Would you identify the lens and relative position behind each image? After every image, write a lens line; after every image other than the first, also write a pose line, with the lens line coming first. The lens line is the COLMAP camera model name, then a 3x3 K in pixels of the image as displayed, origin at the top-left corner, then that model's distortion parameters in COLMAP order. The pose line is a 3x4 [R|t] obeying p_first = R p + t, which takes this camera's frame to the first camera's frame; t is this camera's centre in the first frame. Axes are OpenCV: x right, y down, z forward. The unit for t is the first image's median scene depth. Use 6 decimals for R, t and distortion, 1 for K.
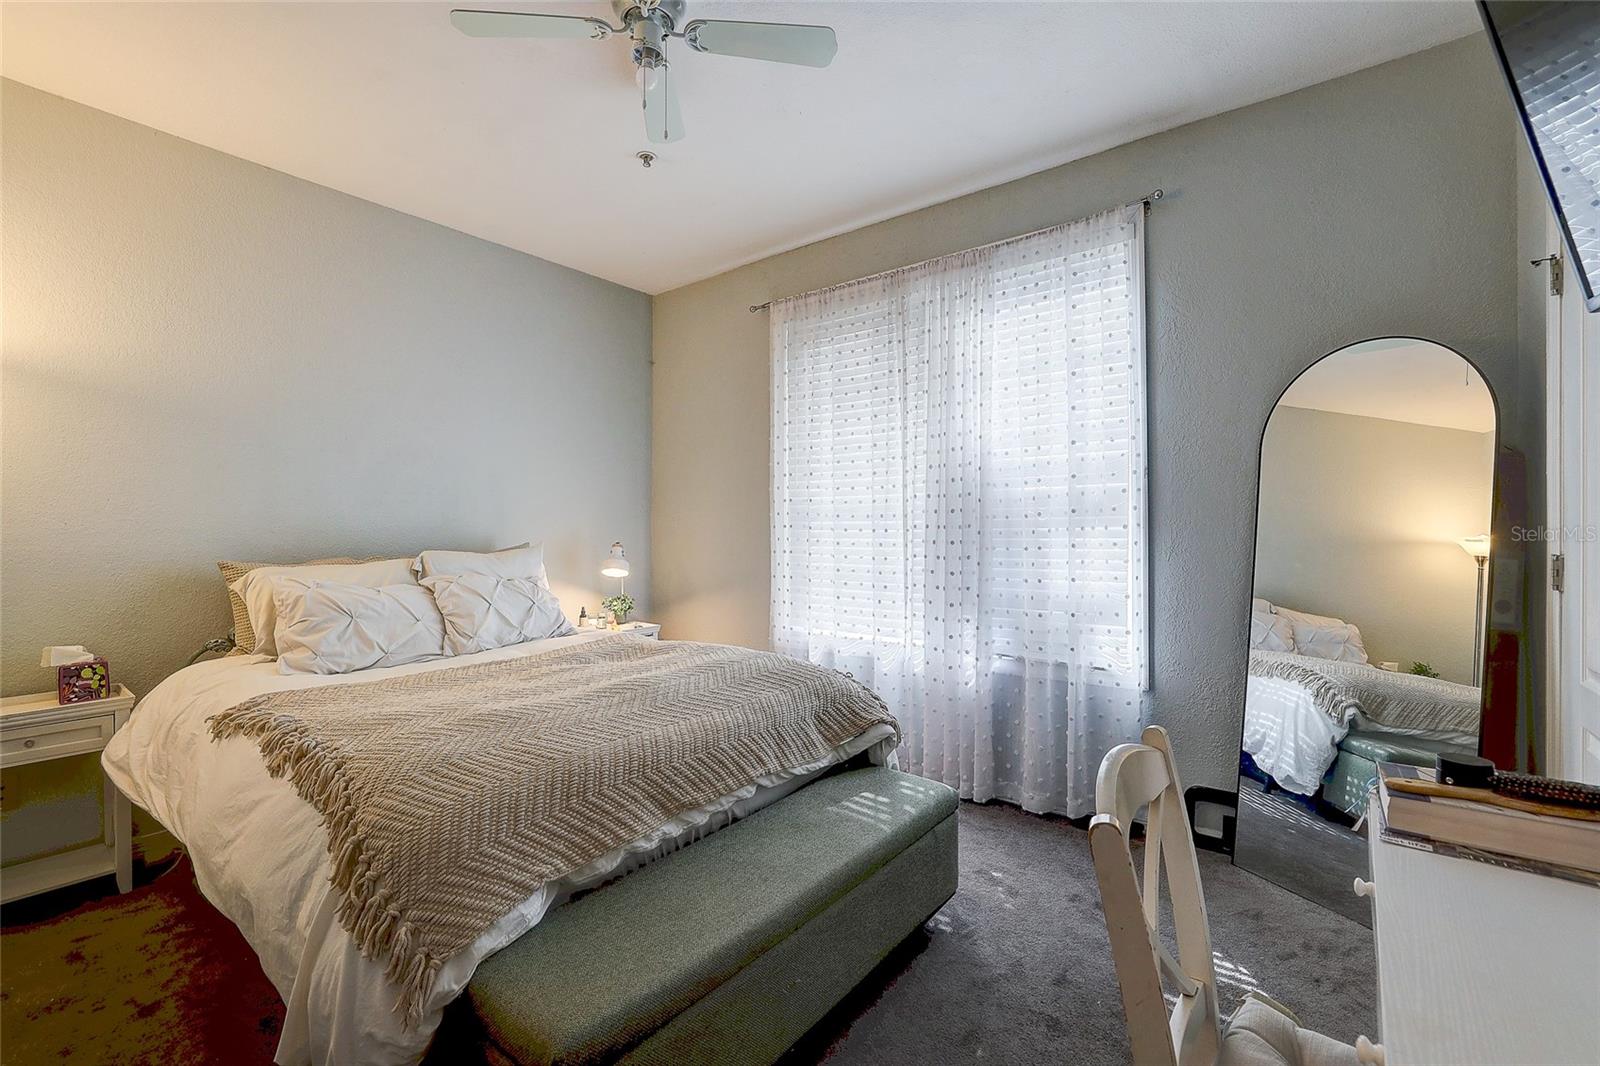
lens RADIAL K [[688.8, 0, 796.5], [0, 688.8, 533.2], [0, 0, 1]] dist [-0.049509, 0.020102]
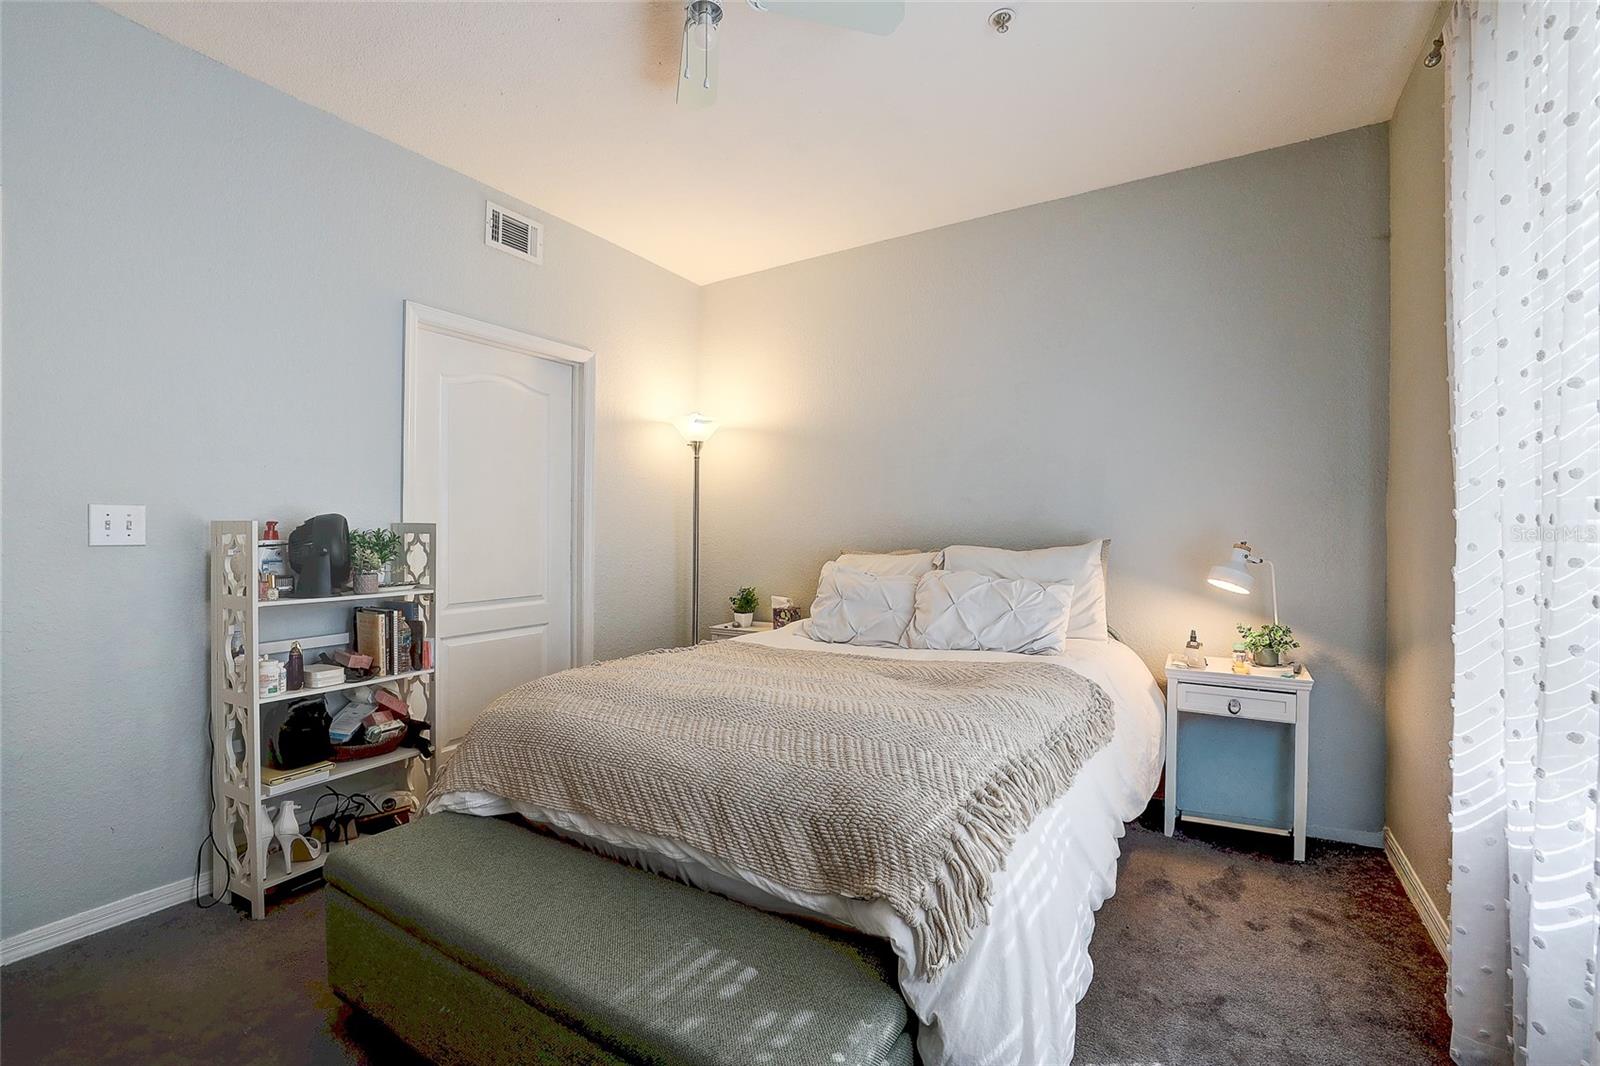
lens RADIAL K [[688.8, 0, 796.5], [0, 688.8, 533.2], [0, 0, 1]] dist [-0.049509, 0.020102]
pose [[0.108128, 0.008716, -0.994099, 0.674153], [0.002105, 0.999957, 0.008997, -0.003508], [0.994135, -0.003065, 0.108105, 0.962194]]
